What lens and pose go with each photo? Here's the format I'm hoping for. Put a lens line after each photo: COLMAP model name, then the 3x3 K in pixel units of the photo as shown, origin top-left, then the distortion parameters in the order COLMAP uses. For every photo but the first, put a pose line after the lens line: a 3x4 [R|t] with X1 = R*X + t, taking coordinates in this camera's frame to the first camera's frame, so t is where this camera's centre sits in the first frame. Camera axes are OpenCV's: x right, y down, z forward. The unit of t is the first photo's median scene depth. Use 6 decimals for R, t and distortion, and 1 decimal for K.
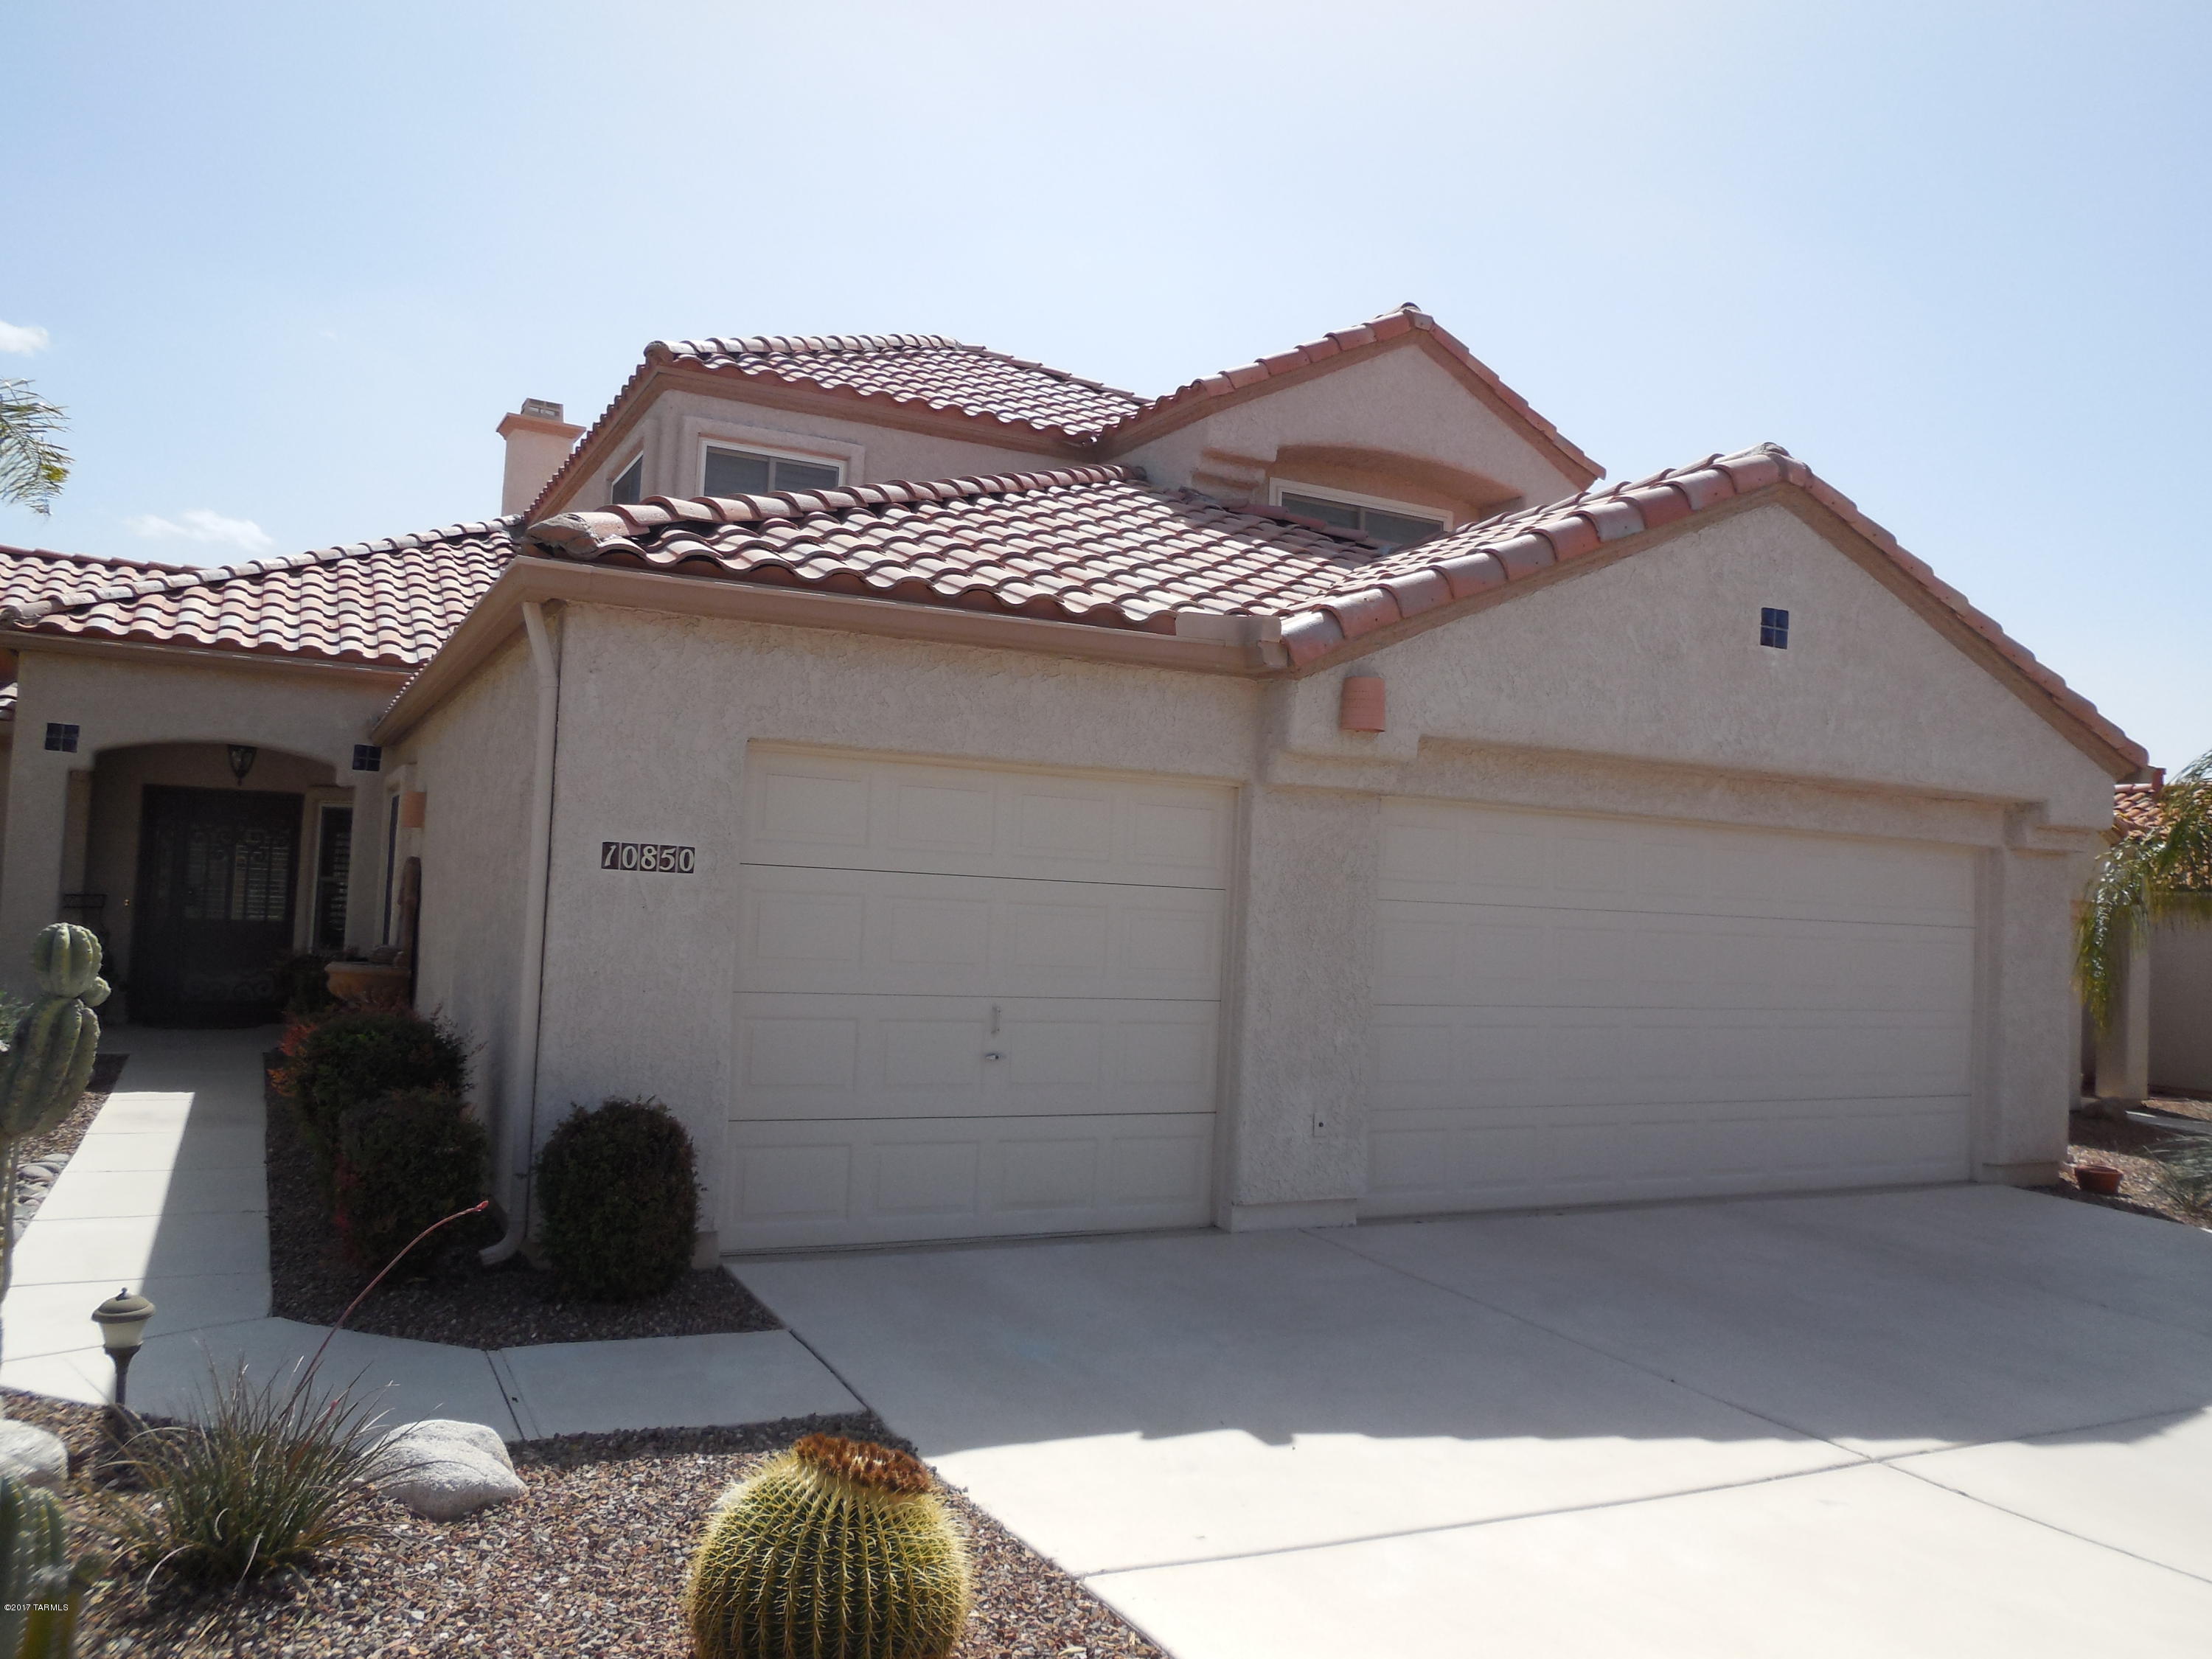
lens RADIAL K [[1644.9, 0, 1106.0], [0, 1644.9, 829.5], [0, 0, 1]] dist [-0.018781, 0.000008]
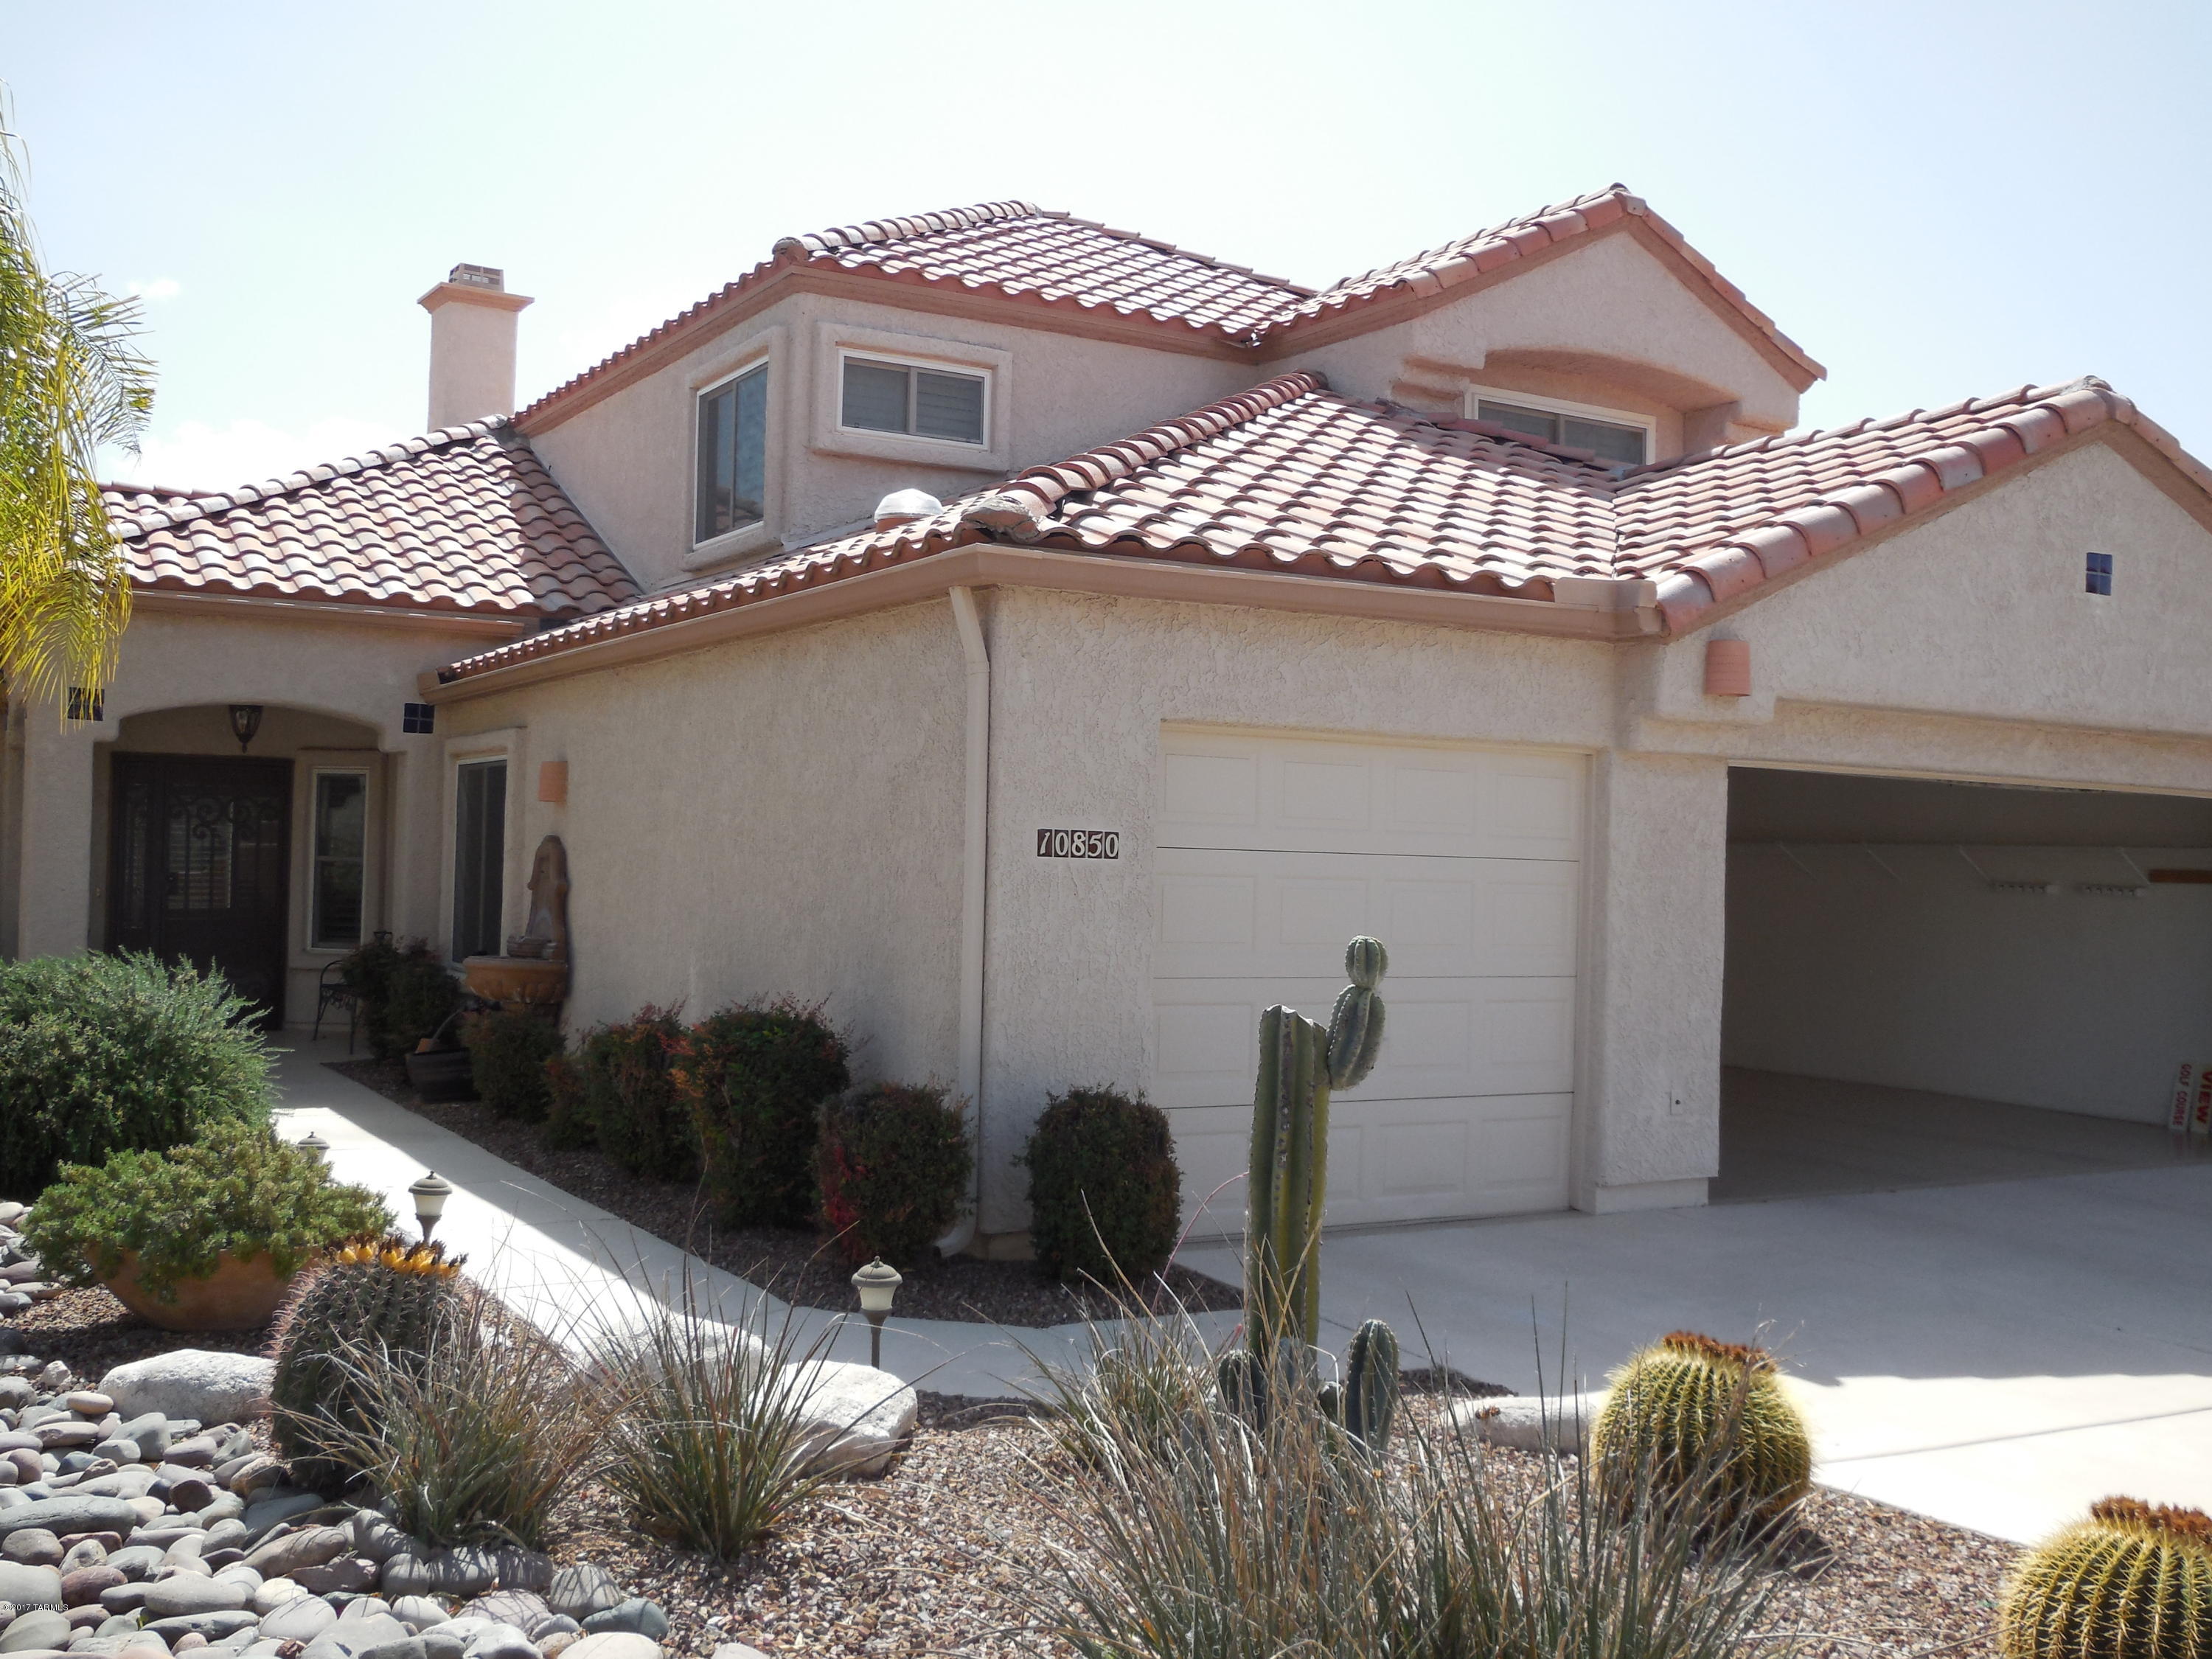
lens RADIAL K [[2140.3, 0, 1094.1], [0, 2140.3, 848.7], [0, 0, 1]] dist [-0.048371, 0.035124]
pose [[0.998299, -0.018754, 0.055197, -0.244201], [0.016532, 0.999045, 0.040443, -0.022816], [-0.055903, -0.039461, 0.997656, -0.199825]]
